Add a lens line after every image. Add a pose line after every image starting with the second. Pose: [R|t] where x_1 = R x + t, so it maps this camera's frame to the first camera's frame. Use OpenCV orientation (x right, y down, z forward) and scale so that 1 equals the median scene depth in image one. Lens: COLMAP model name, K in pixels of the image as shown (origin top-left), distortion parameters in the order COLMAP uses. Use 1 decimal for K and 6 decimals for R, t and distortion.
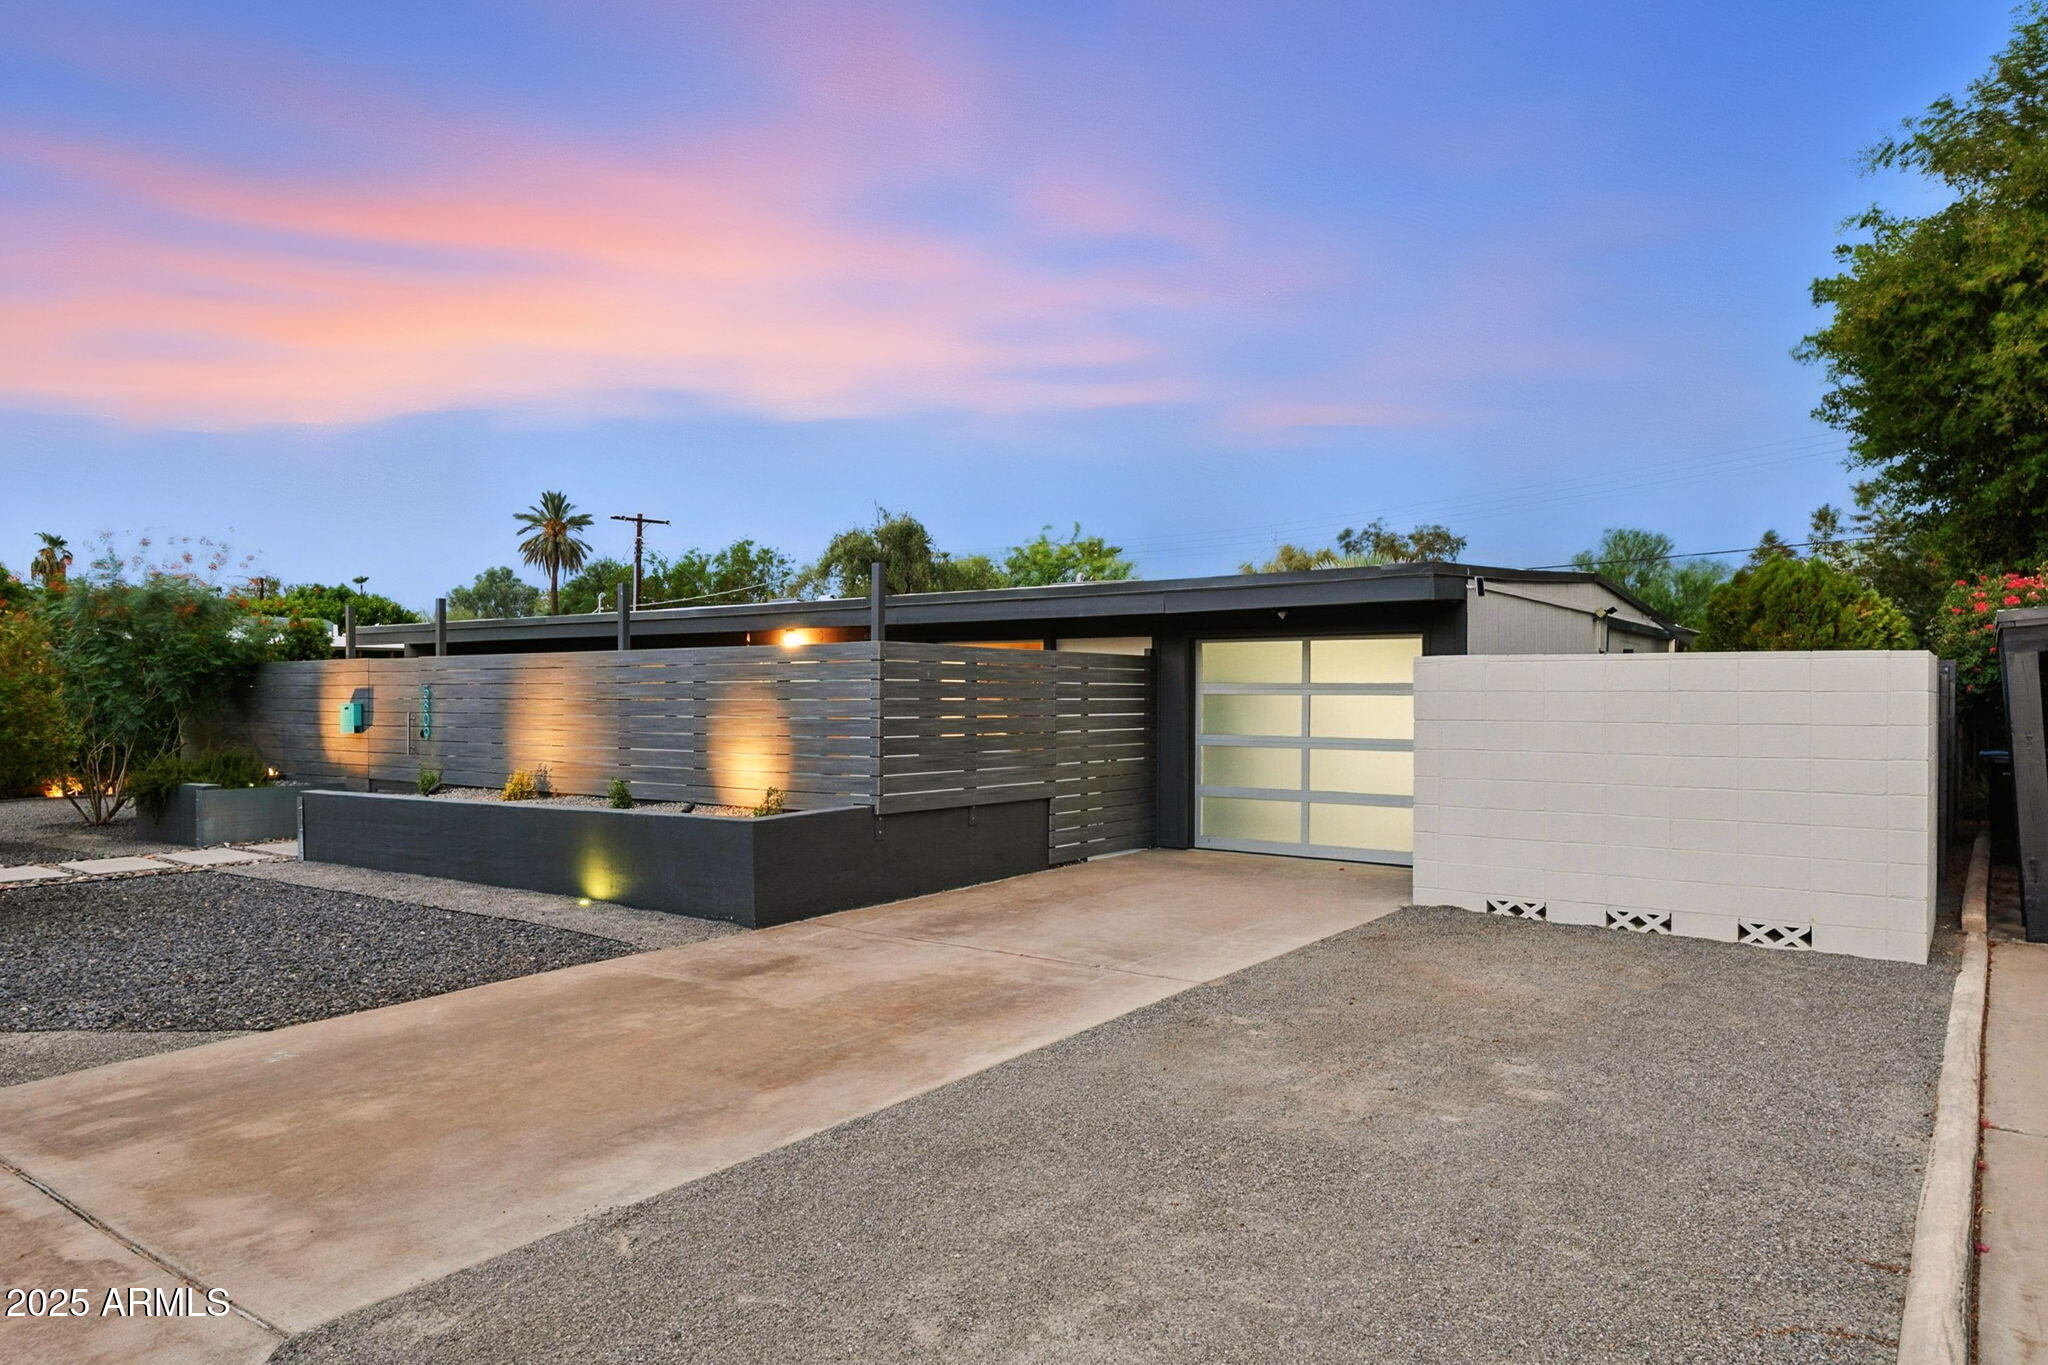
lens RADIAL K [[1287.7, 0, 1025.3], [0, 1287.7, 720.0], [0, 0, 1]] dist [0.006355, 0.001575]
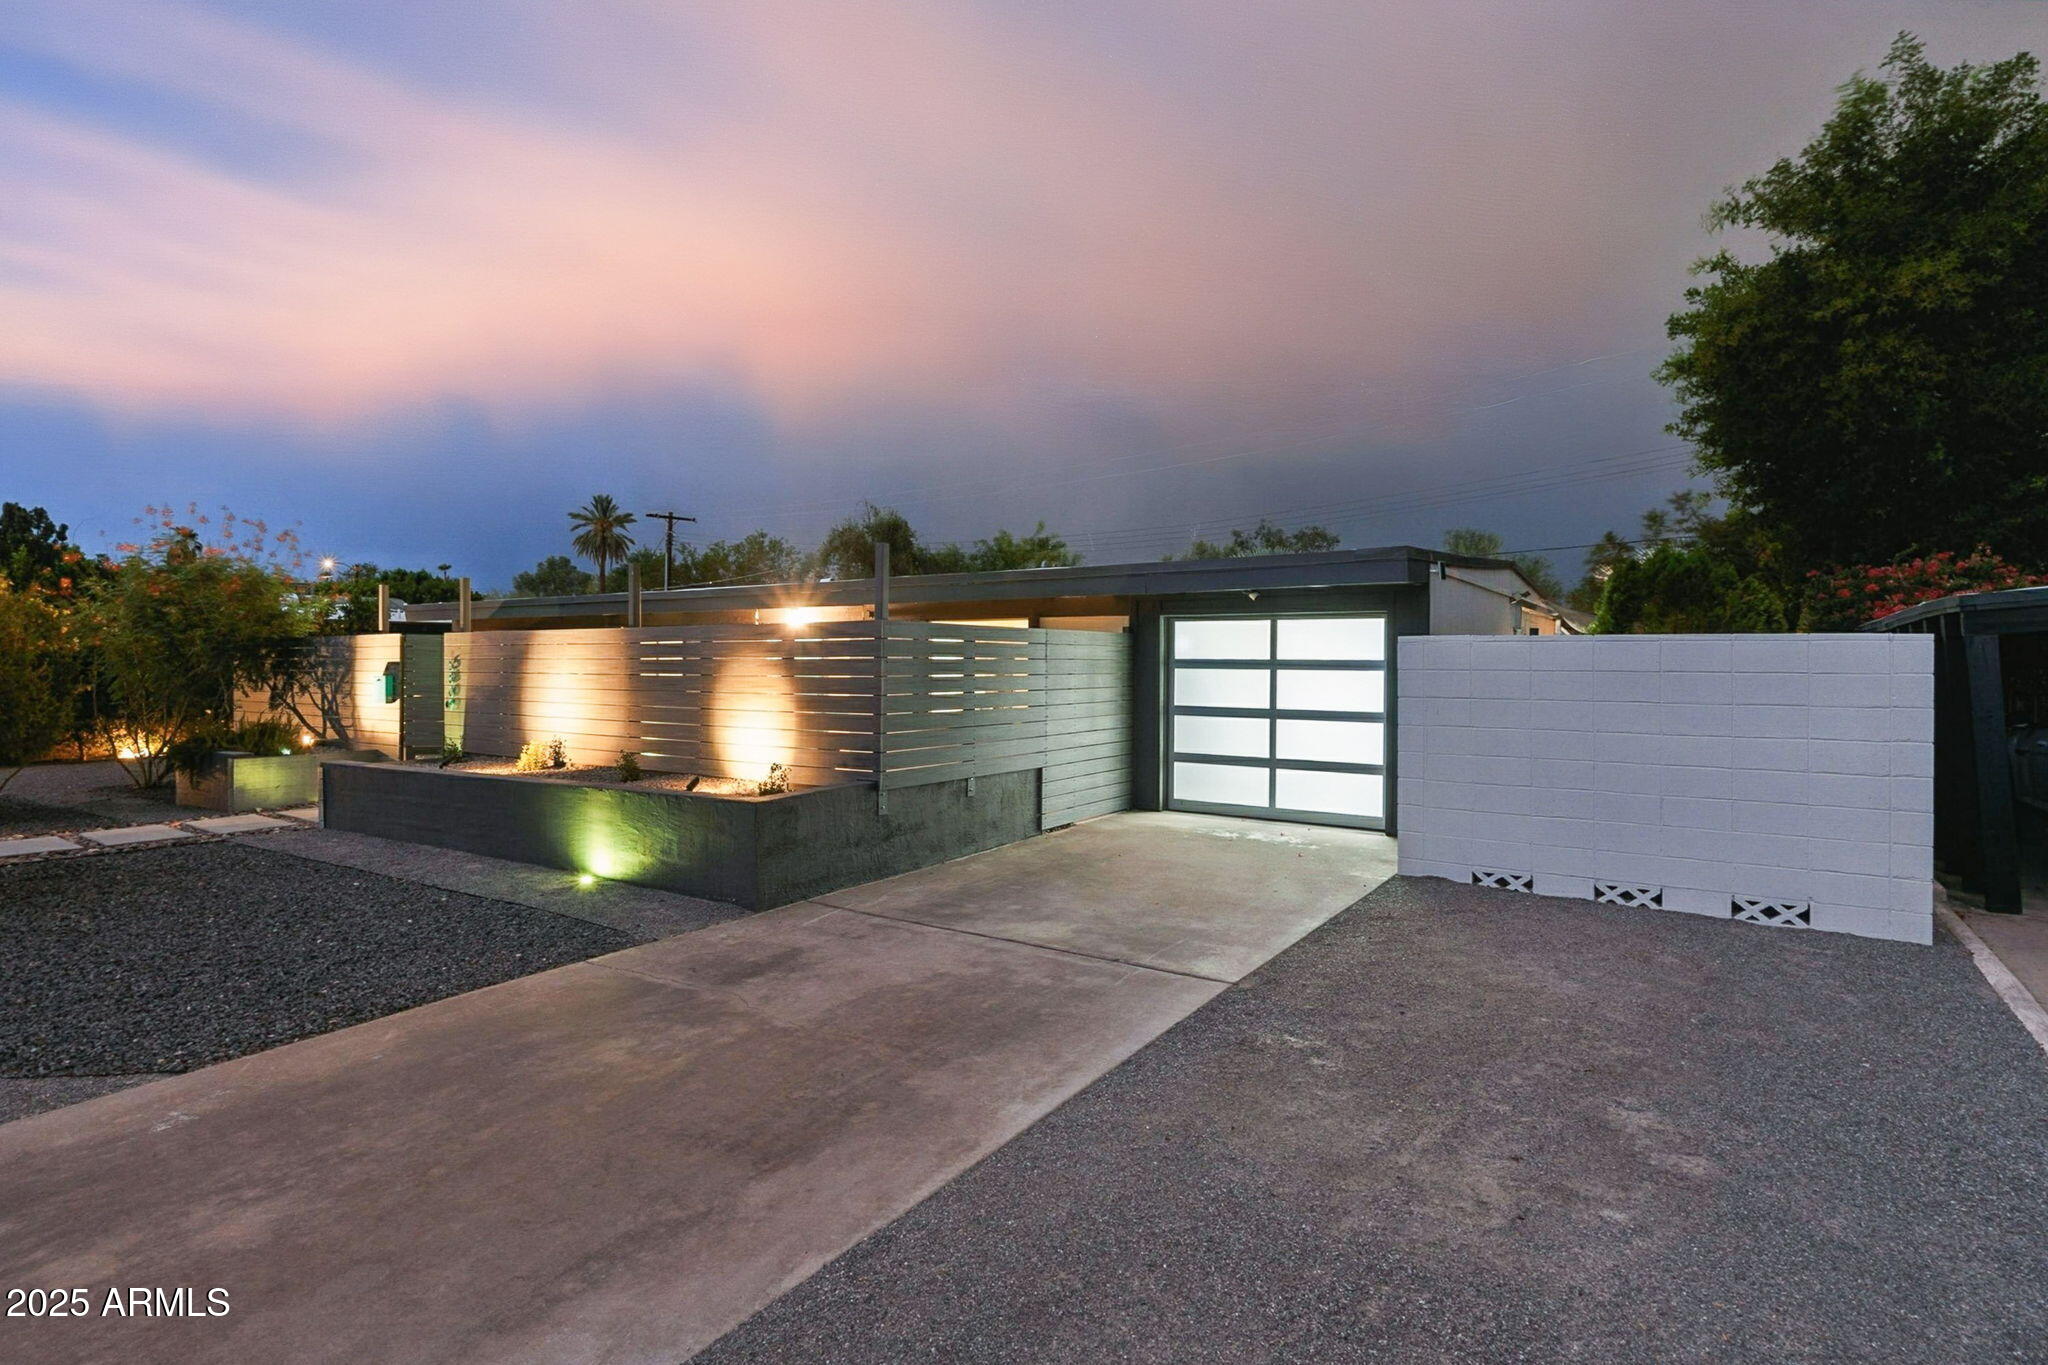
lens RADIAL K [[1018.7, 0, 1021.2], [0, 1018.7, 675.9], [0, 0, 1]] dist [-0.000858, -0.000245]
pose [[0.999302, 0.001178, 0.037337, -0.036586], [-0.001009, 0.999989, -0.004558, -0.014294], [-0.037342, 0.004517, 0.999292, 0.206905]]
